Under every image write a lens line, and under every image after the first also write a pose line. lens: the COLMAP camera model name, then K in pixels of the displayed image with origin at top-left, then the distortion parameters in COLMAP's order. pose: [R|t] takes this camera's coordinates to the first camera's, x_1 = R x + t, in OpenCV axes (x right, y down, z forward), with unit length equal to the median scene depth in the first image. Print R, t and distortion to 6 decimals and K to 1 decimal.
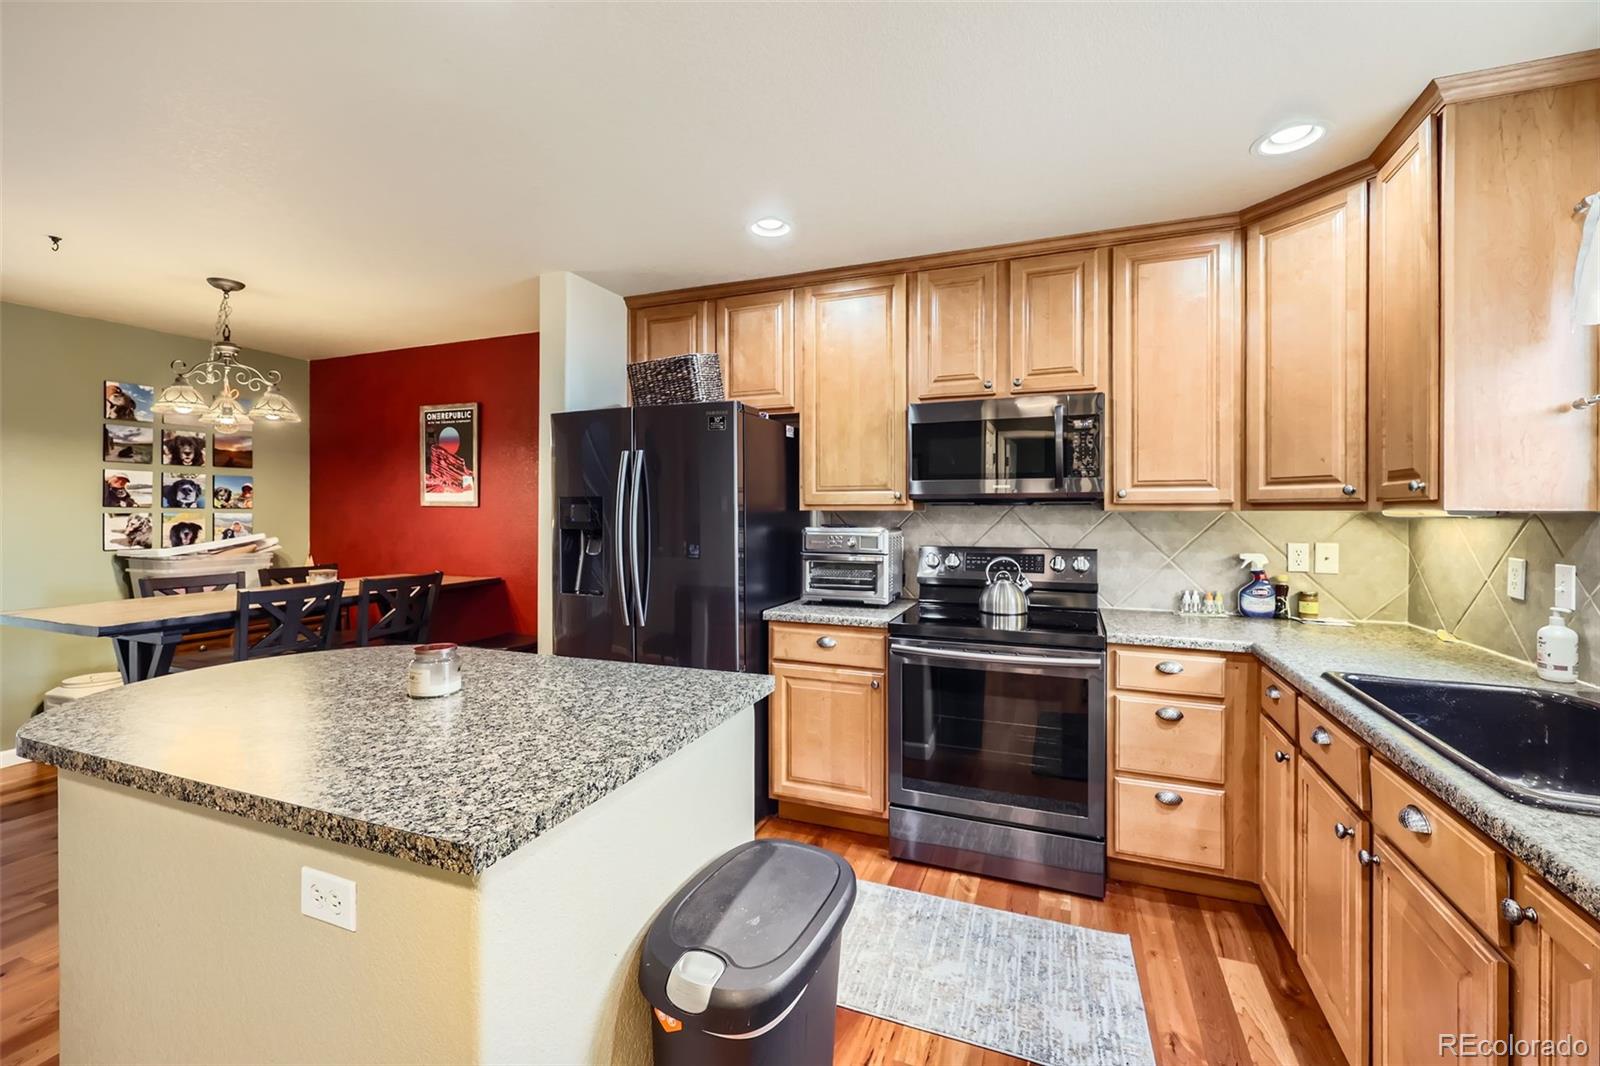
lens RADIAL K [[663.5, 0, 792.1], [0, 663.5, 509.4], [0, 0, 1]] dist [0.006497, -0.001878]
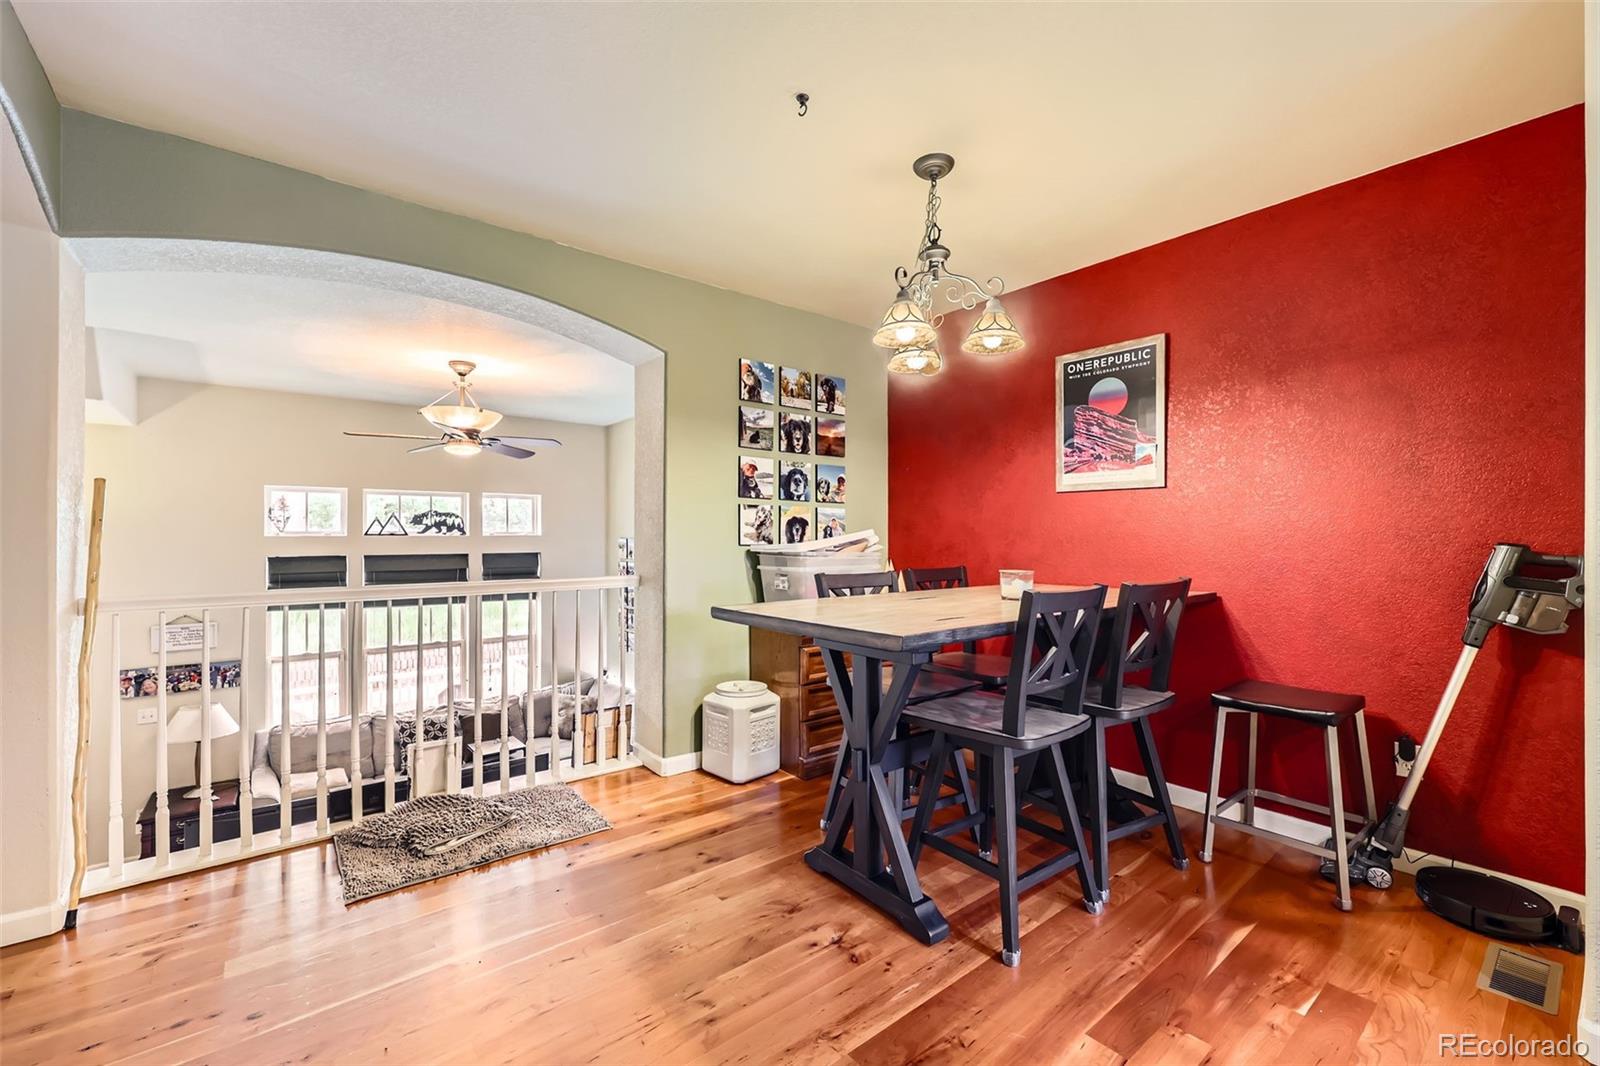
lens RADIAL K [[663.5, 0, 791.9], [0, 663.5, 536.3], [0, 0, 1]] dist [0.006497, -0.001878]
pose [[0.867835, -0.003840, -0.496837, -0.500952], [0.002920, 0.999992, -0.002627, 0.050302], [0.496844, 0.000829, 0.867840, 0.240290]]
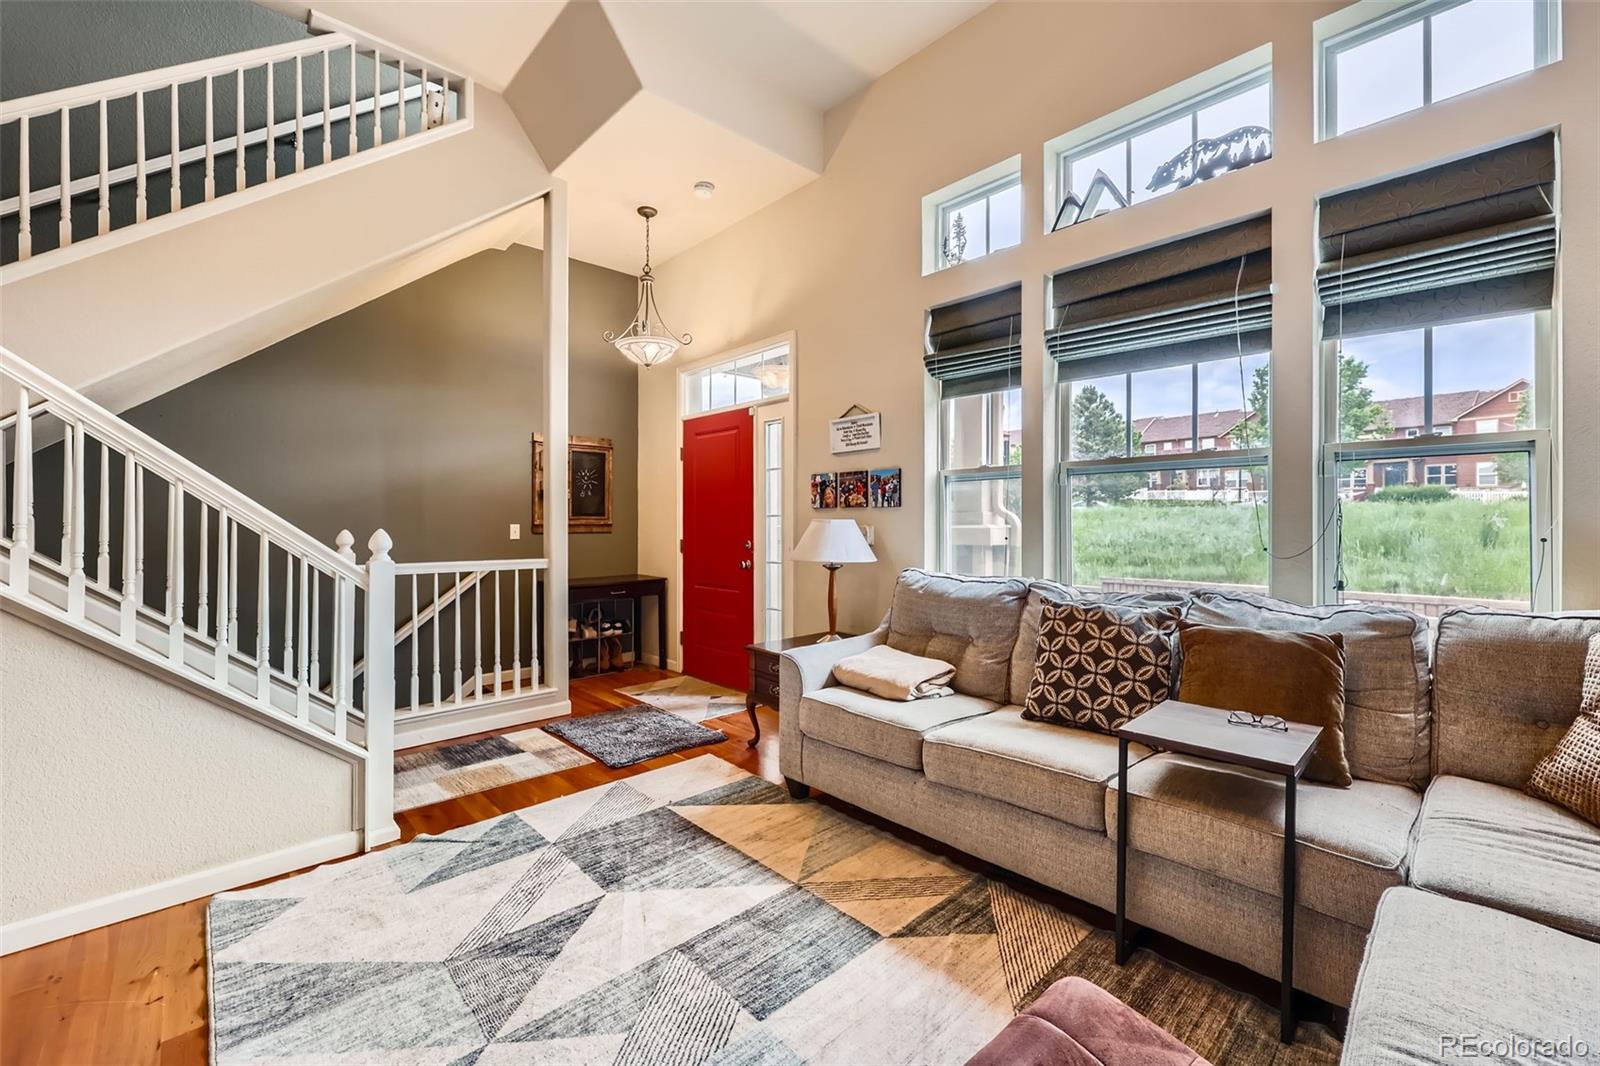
lens RADIAL K [[663.5, 0, 811.2], [0, 663.5, 512.3], [0, 0, 1]] dist [0.006497, -0.001878]
pose [[-0.408275, -0.018506, -0.912671, -1.246449], [0.002818, 0.999764, -0.021533, 0.362832], [0.912855, -0.011363, -0.408127, 1.085410]]
